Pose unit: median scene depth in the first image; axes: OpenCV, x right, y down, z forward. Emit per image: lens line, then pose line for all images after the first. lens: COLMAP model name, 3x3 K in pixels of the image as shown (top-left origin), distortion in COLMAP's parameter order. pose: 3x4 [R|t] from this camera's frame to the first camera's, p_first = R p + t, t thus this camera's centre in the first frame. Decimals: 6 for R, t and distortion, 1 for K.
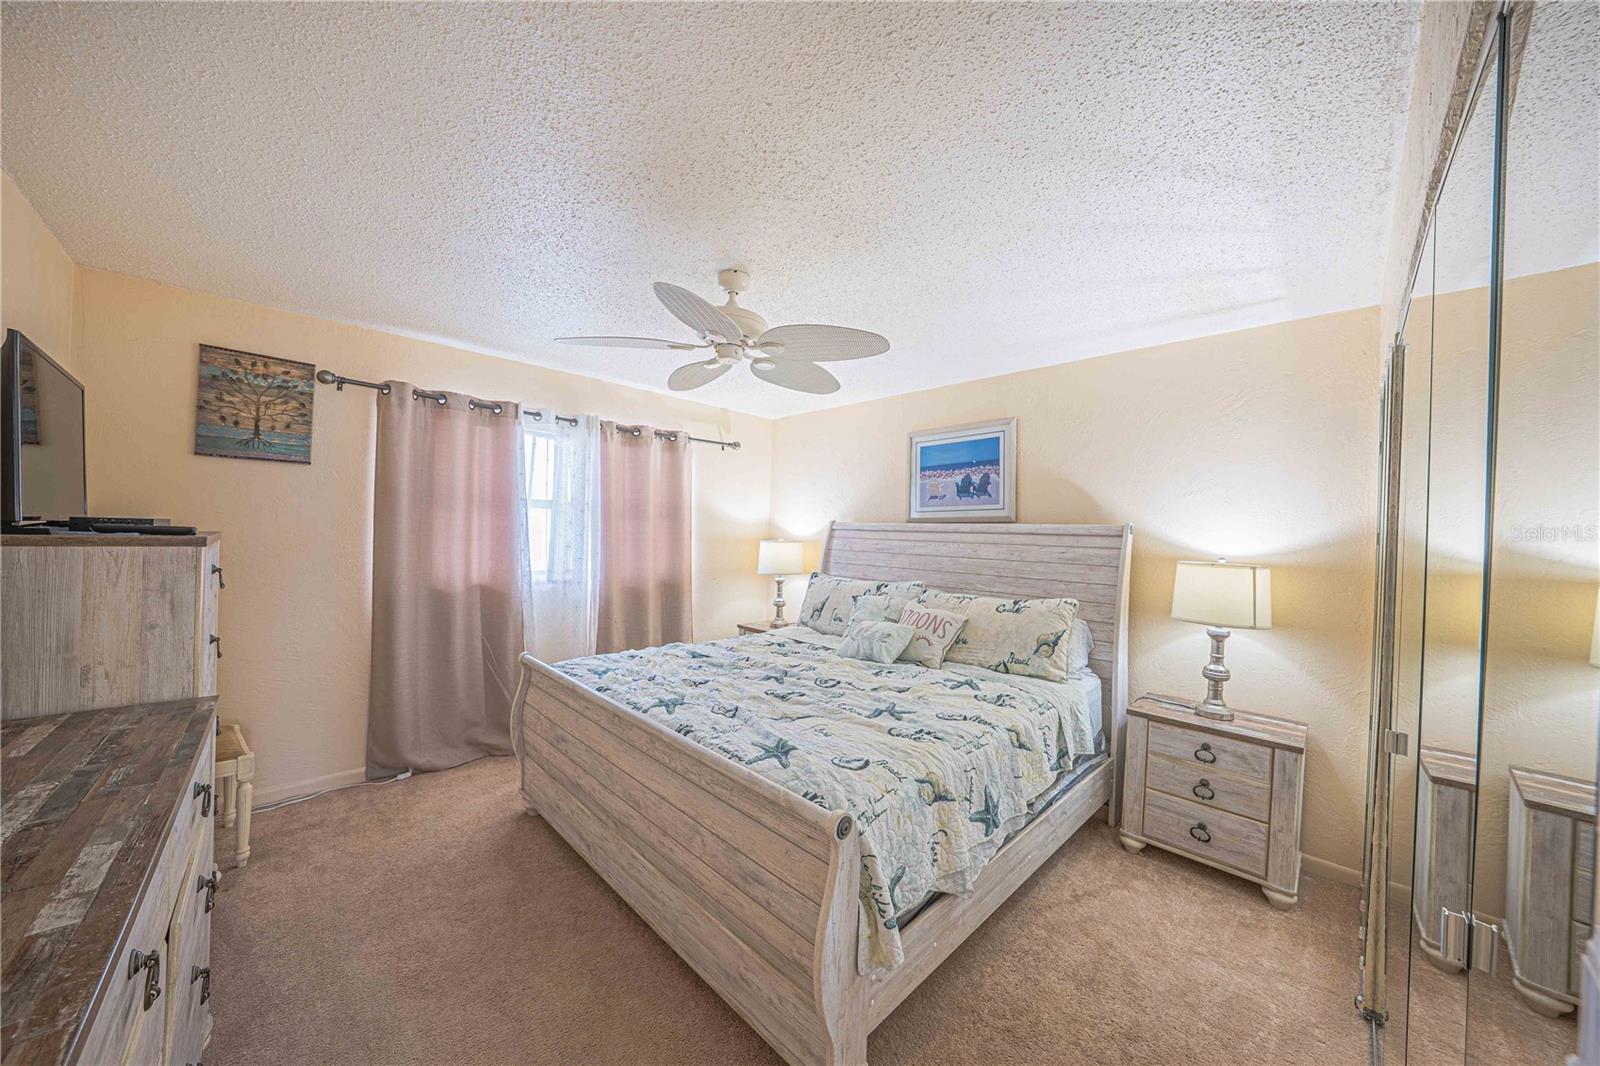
lens RADIAL K [[544.6, 0, 799.4], [0, 544.6, 559.6], [0, 0, 1]] dist [-0.000954, -0.000055]
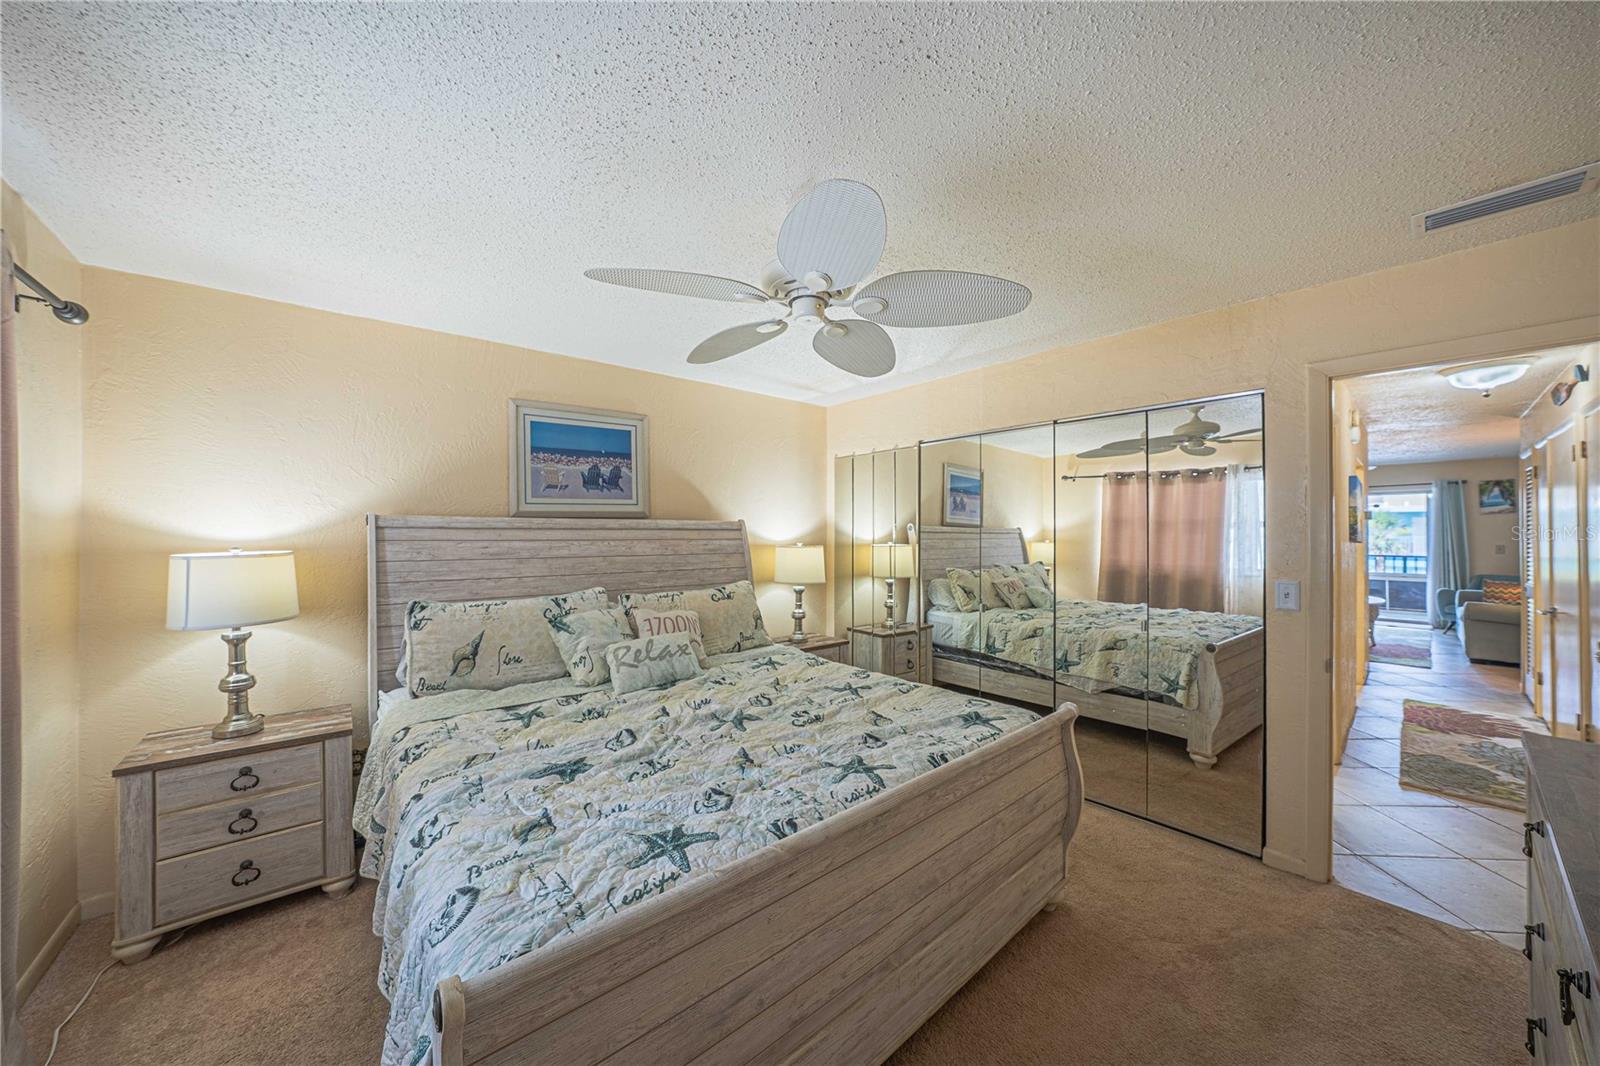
lens RADIAL K [[557.6, 0, 798.9], [0, 557.6, 534.6], [0, 0, 1]] dist [-0.000886, -0.000191]
pose [[0.066437, -0.031273, 0.997300, -0.595586], [0.051953, 0.998261, 0.027842, -0.048496], [-0.996437, 0.049963, 0.067946, 0.606882]]
